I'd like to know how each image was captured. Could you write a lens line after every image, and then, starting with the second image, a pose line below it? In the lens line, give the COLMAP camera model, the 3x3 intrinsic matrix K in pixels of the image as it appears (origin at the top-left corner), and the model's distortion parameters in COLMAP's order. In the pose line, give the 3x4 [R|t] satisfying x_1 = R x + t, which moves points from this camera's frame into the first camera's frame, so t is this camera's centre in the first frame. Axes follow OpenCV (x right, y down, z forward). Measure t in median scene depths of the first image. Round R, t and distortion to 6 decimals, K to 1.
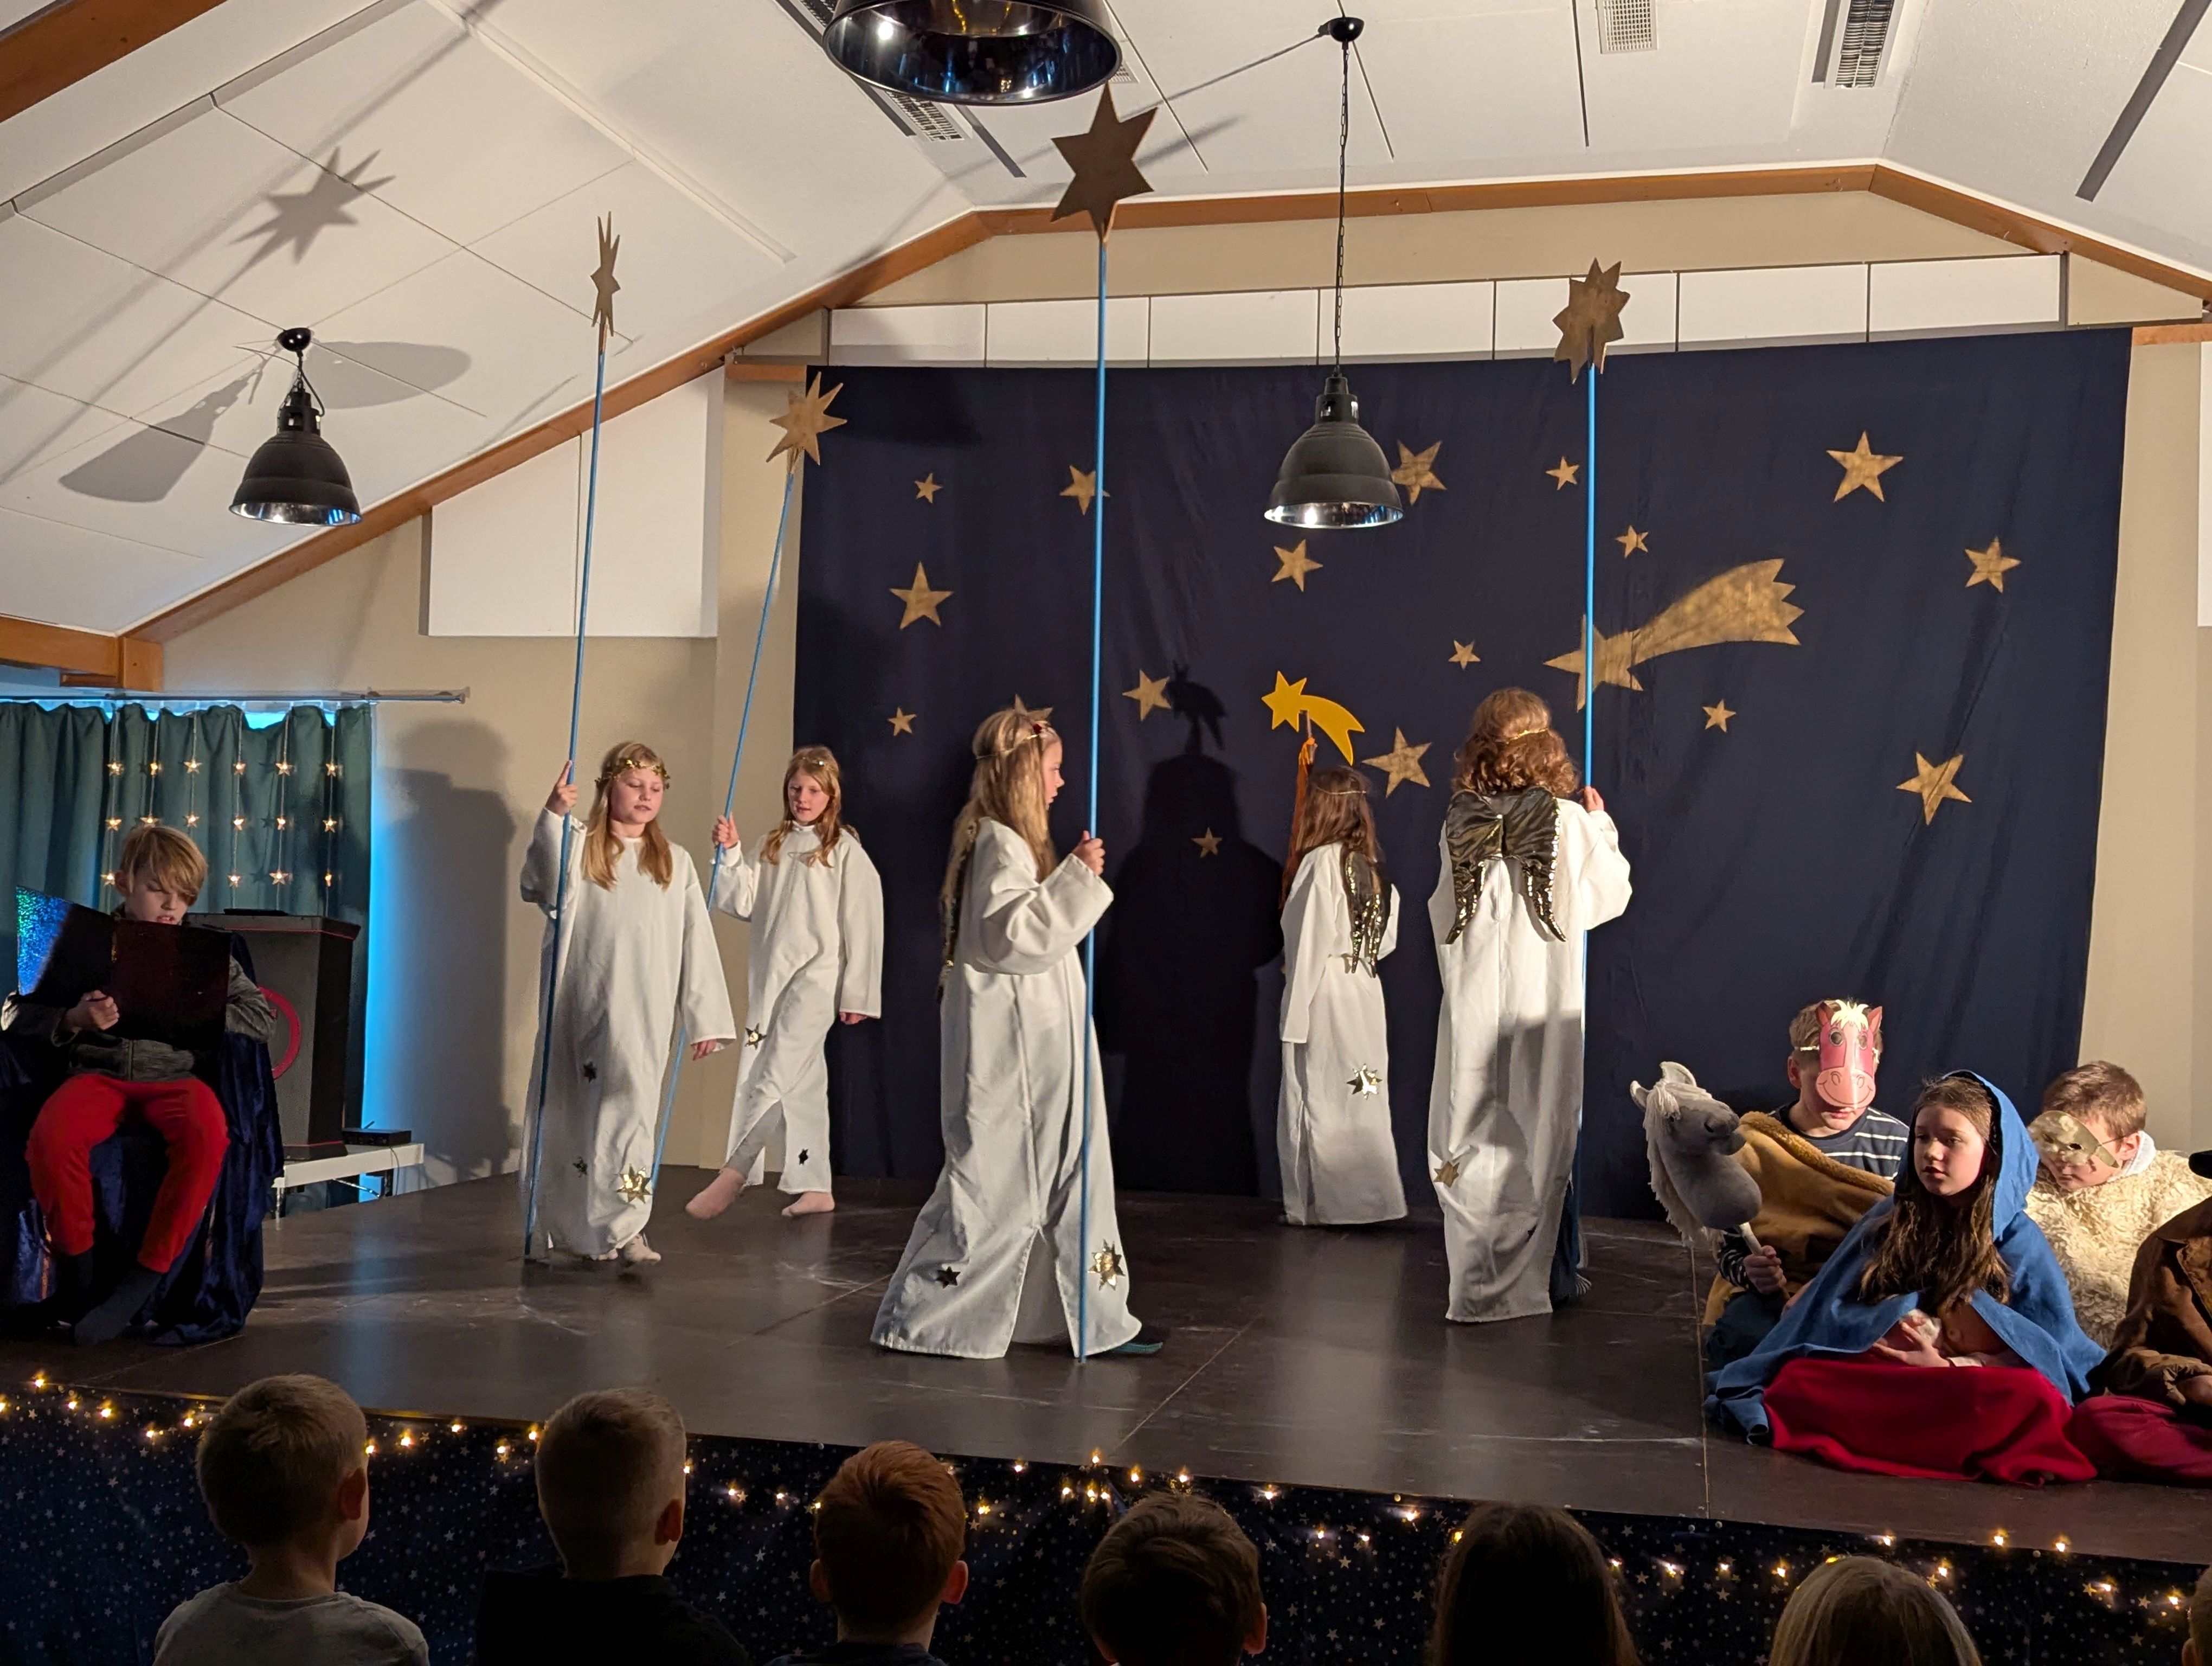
lens RADIAL K [[2303.0, 0, 1099.2], [0, 2303.0, 838.8], [0, 0, 1]] dist [0.043670, 0.000000]
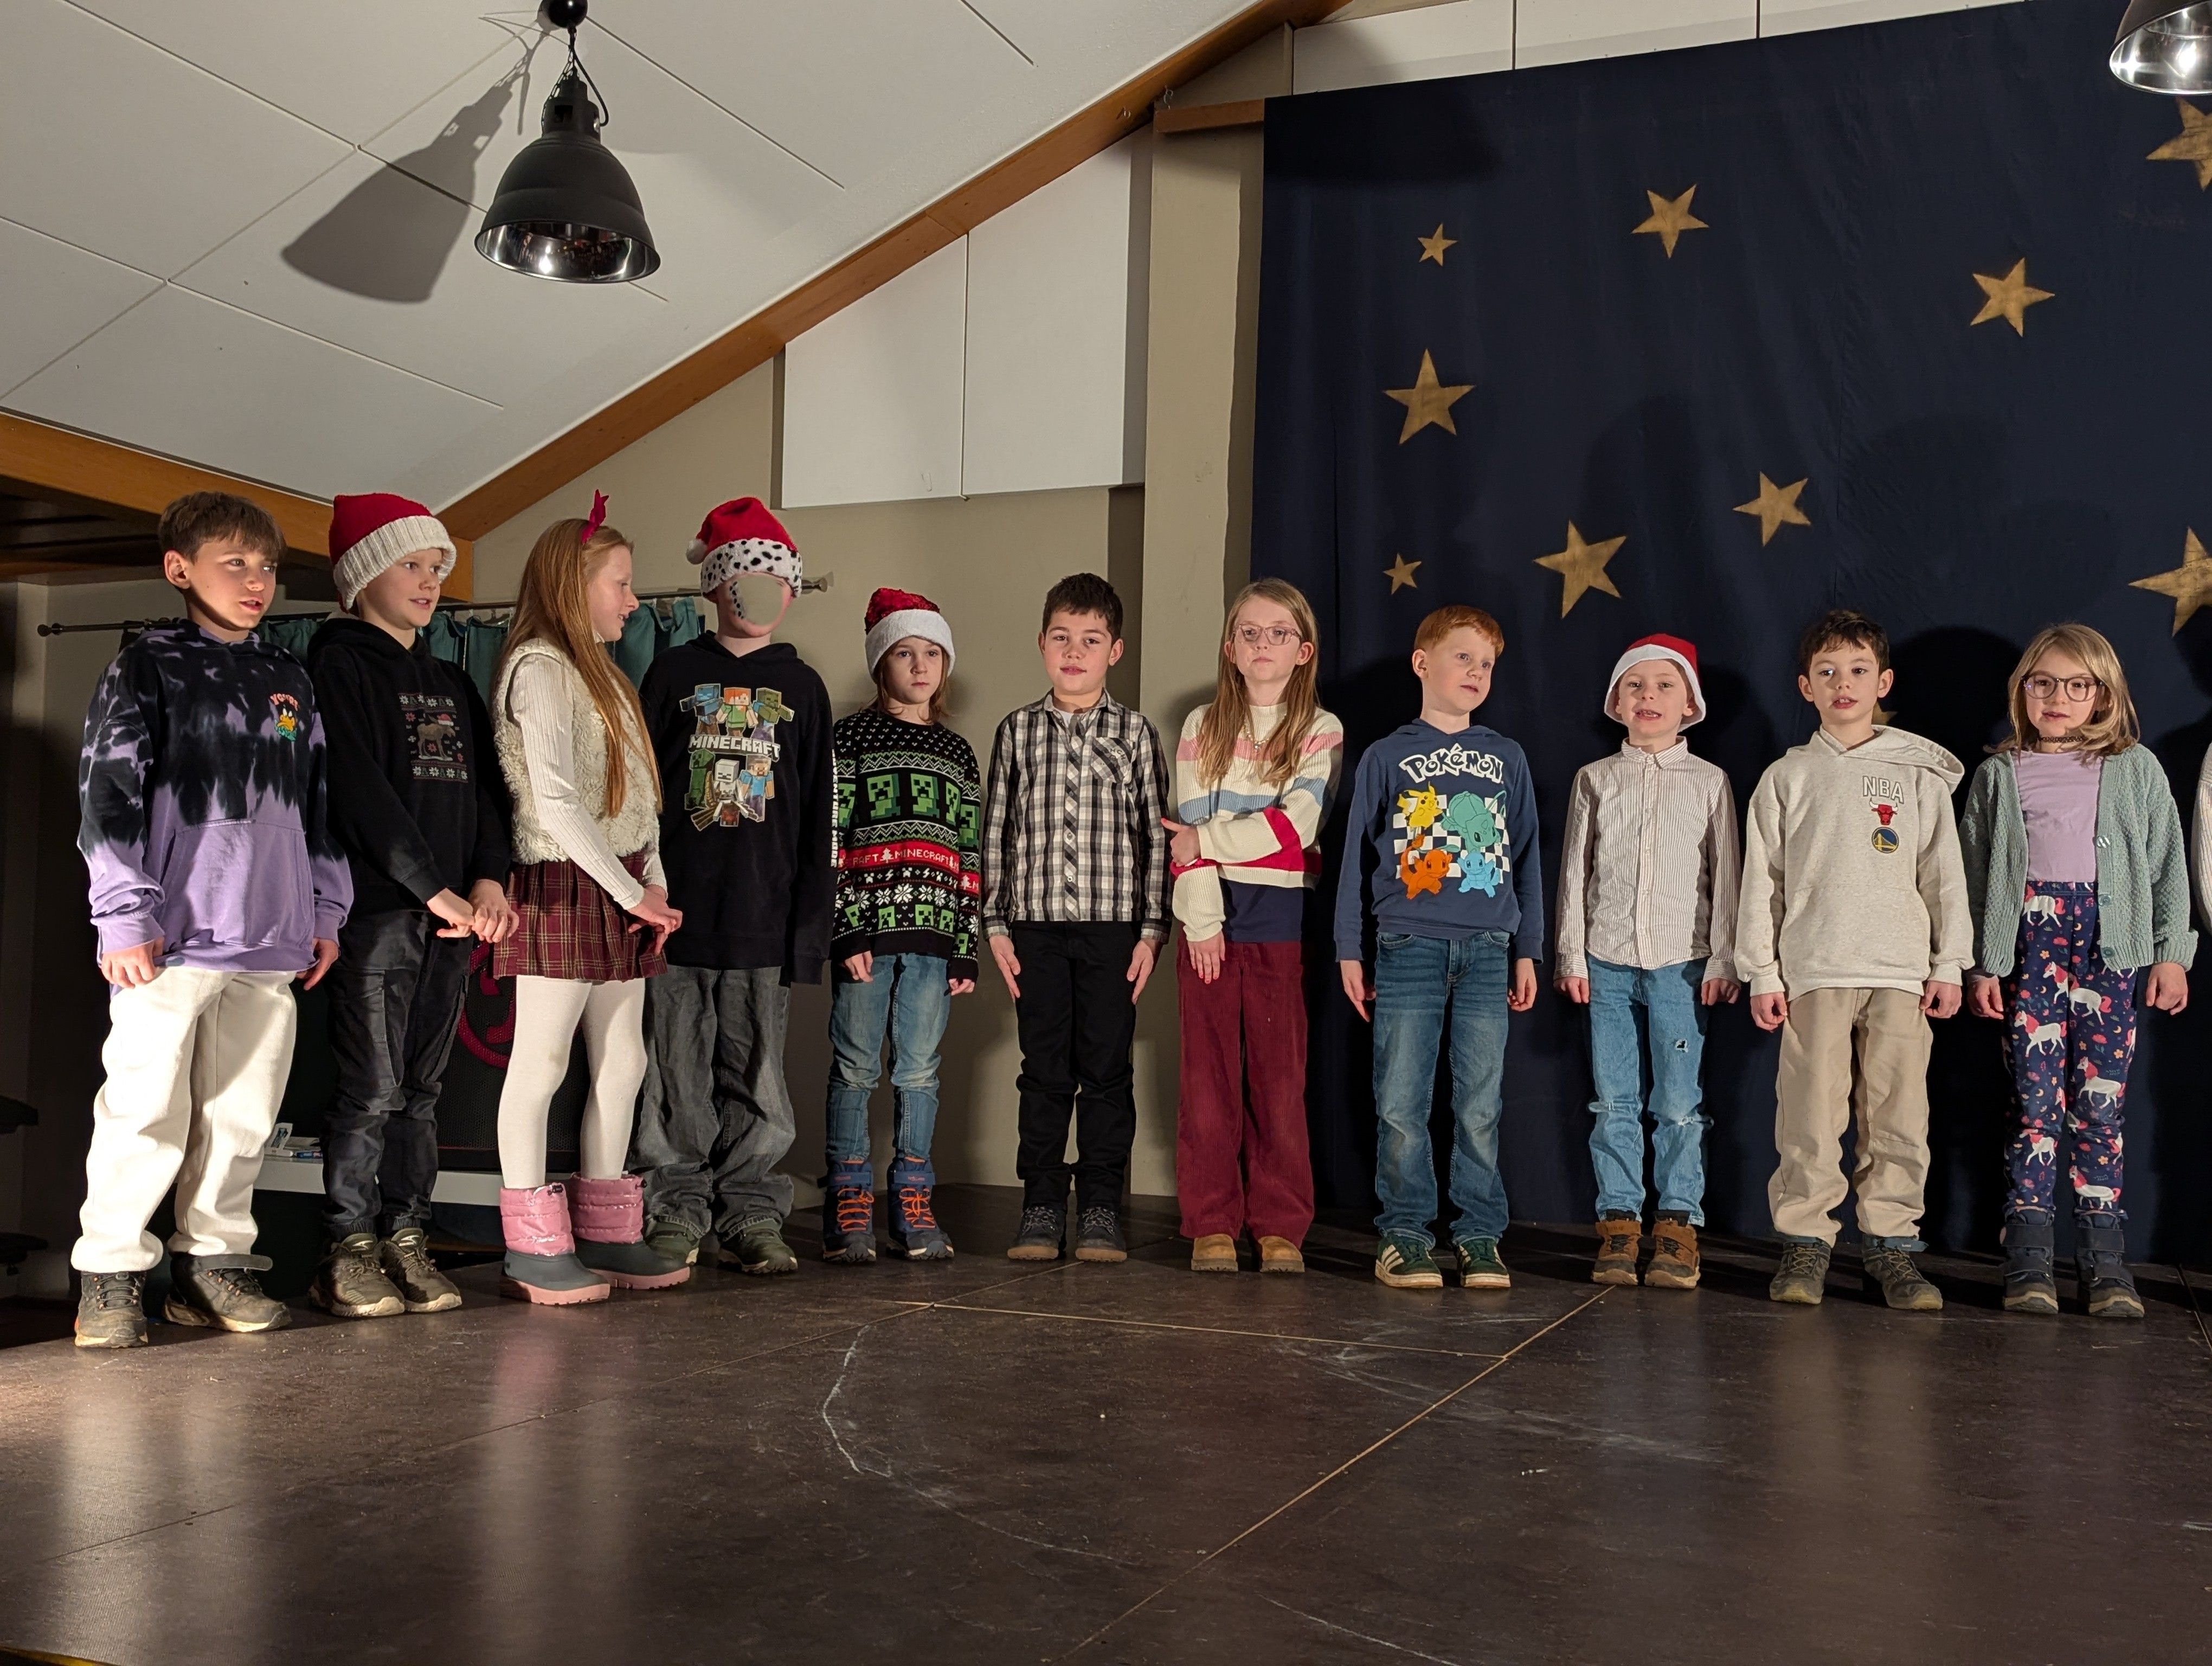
lens RADIAL K [[2137.0, 0, 1096.4], [0, 2137.0, 862.5], [0, 0, 1]] dist [0.041967, 0.000000]
pose [[0.985135, -0.015515, -0.171078, -0.069516], [0.012882, 0.999781, -0.016493, 0.050748], [0.171297, 0.014044, 0.985119, 0.338833]]
